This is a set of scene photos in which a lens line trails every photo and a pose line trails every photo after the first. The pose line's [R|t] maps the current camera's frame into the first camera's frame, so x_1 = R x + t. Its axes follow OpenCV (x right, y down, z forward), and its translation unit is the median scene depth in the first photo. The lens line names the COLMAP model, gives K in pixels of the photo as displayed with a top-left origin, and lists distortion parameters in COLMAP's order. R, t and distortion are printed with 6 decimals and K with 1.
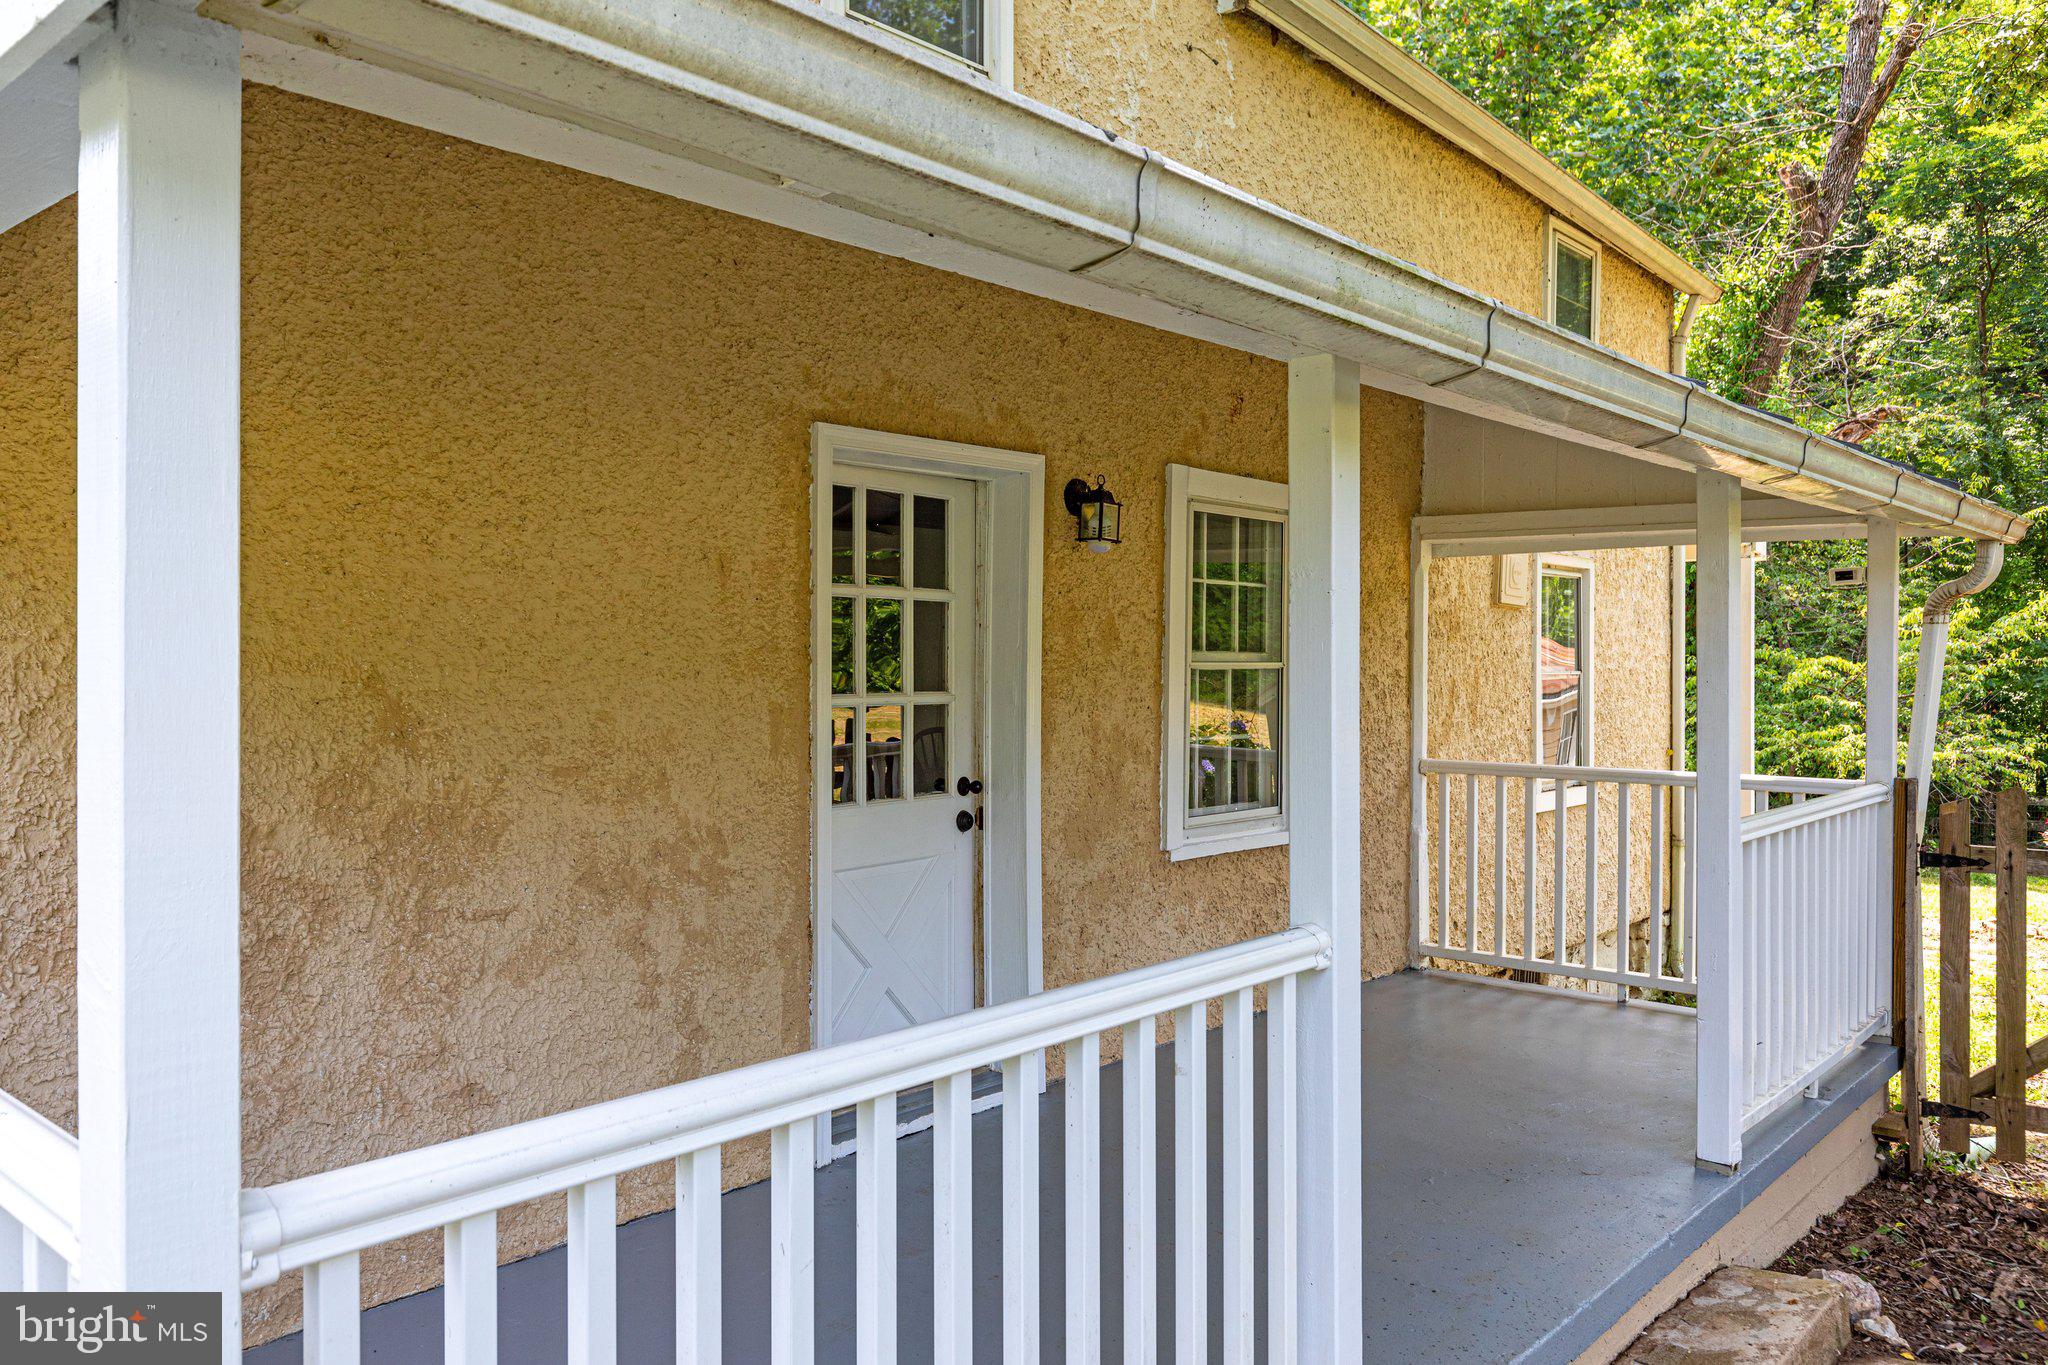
lens RADIAL K [[1540.4, 0, 1024.0], [0, 1540.4, 682.5], [0, 0, 1]] dist [0.002435, 0.001609]
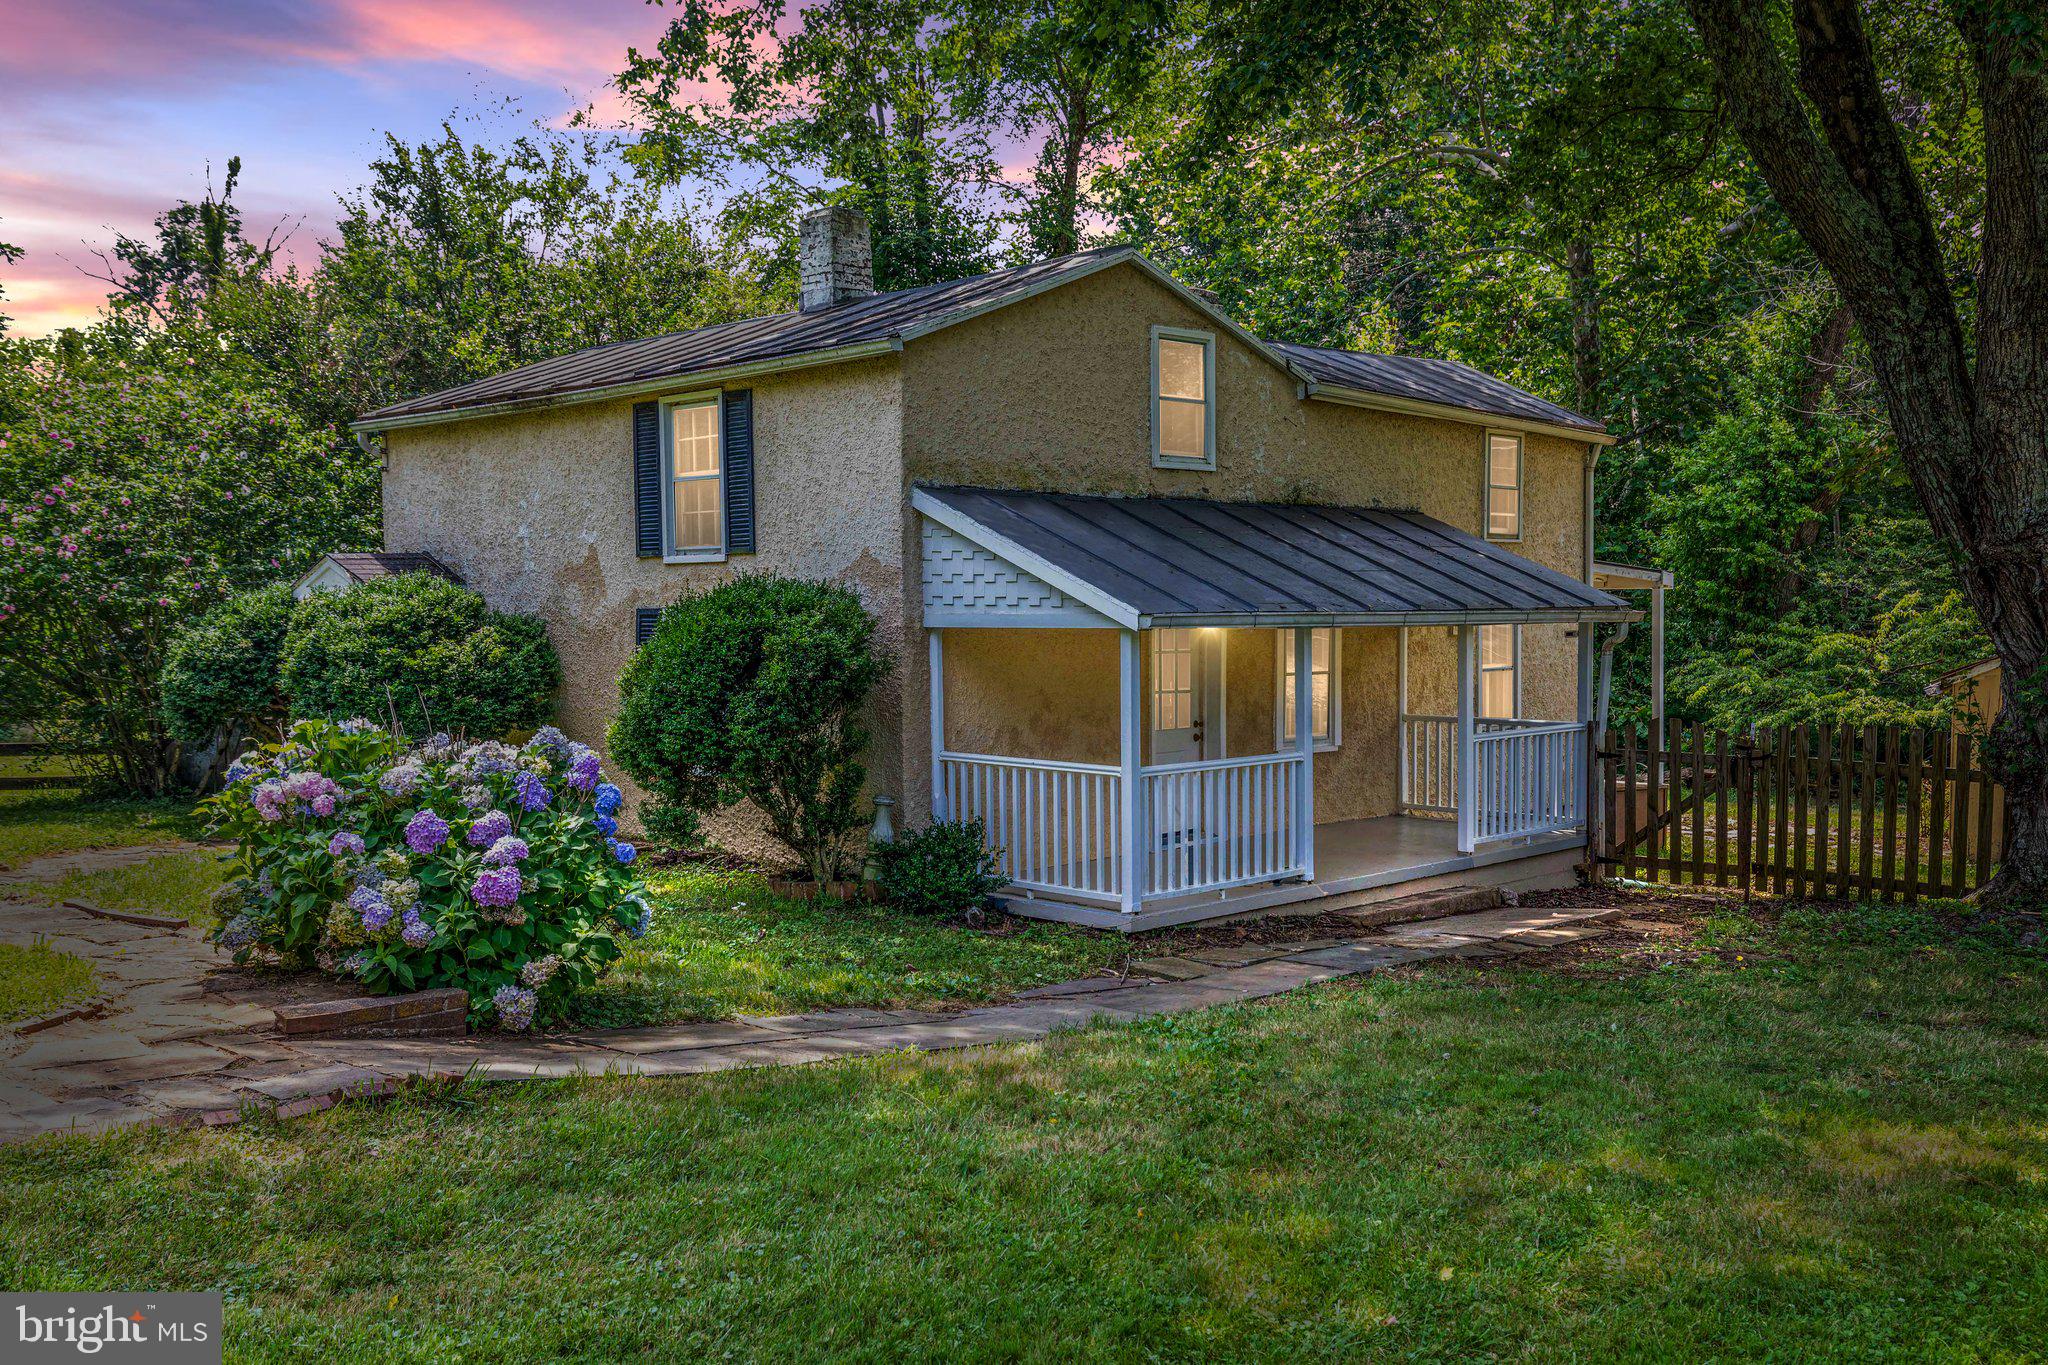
lens RADIAL K [[1932.7, 0, 1009.8], [0, 1932.7, 685.8], [0, 0, 1]] dist [-0.008049, 0.009413]
pose [[0.997465, -0.003917, -0.071053, -0.107901], [0.006082, 0.999523, 0.030283, -0.087445], [0.070901, -0.030638, 0.997013, -2.032597]]
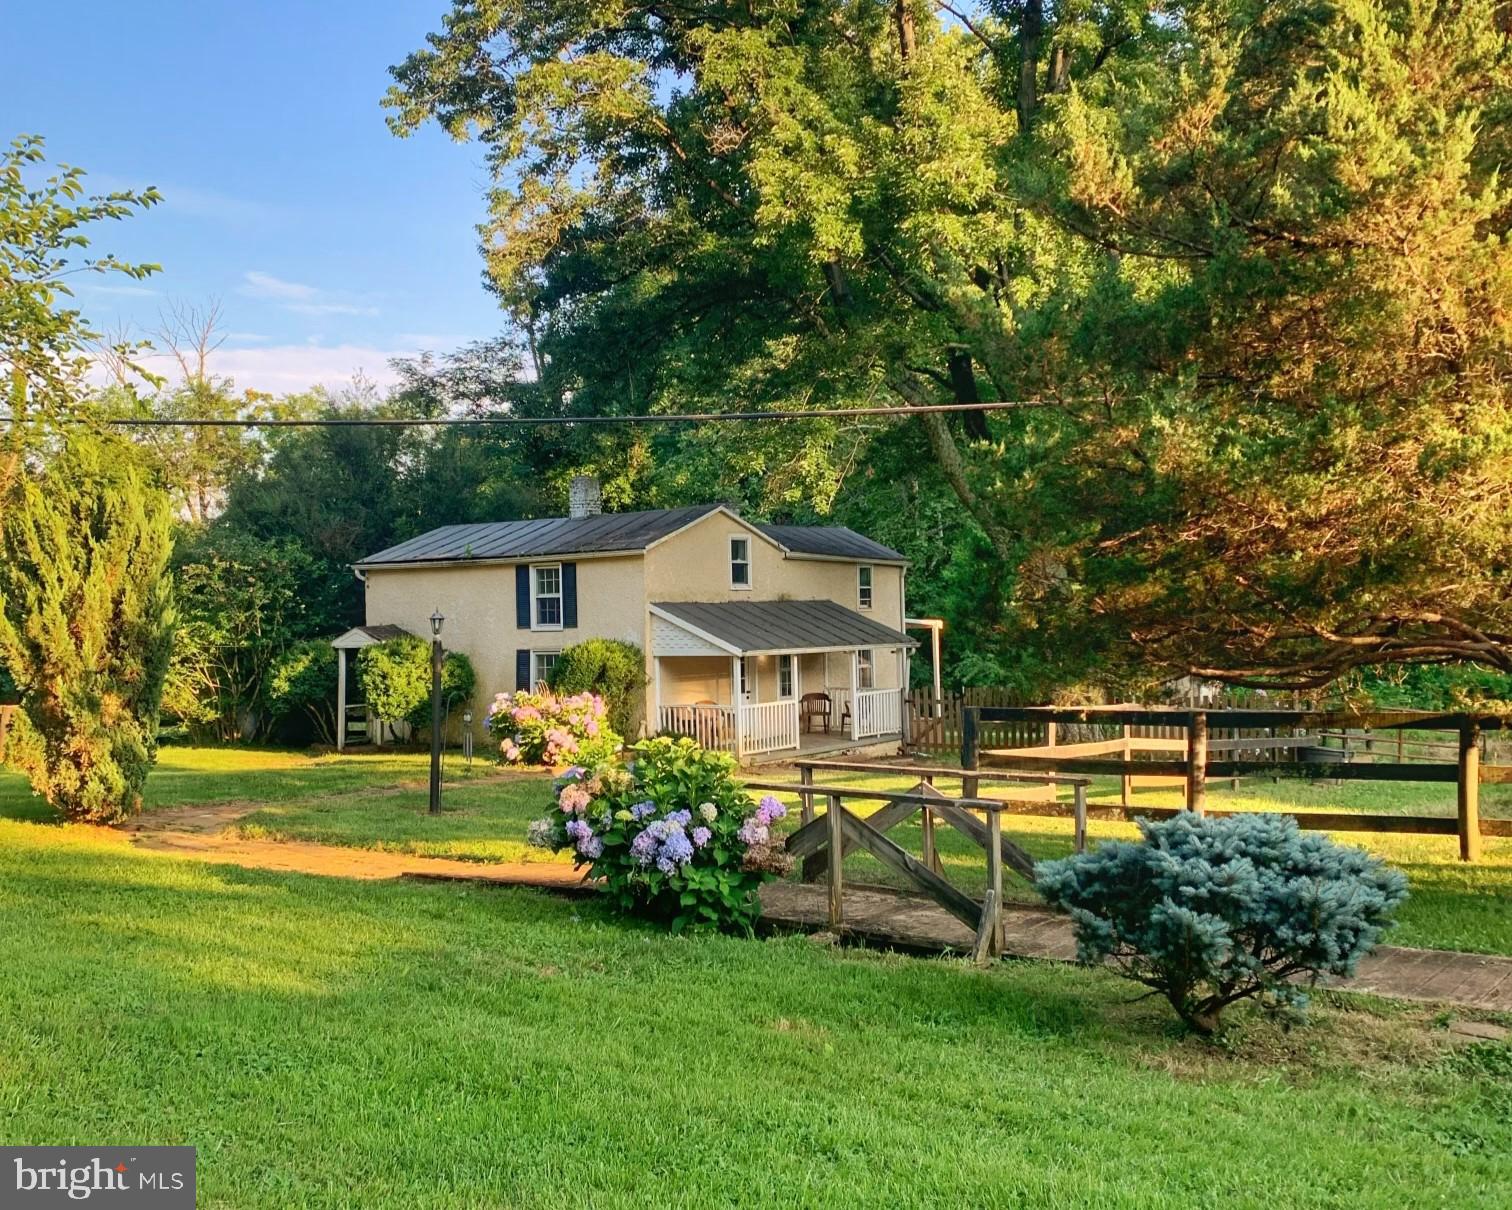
lens RADIAL K [[1542.3, 0, 754.2], [0, 1542.3, 537.2], [0, 0, 1]] dist [0.107183, 0.001385]
pose [[0.994236, -0.015683, 0.106058, -0.601505], [0.022055, 0.998004, -0.059176, -0.172753], [-0.104919, 0.061174, 0.992598, -4.814416]]
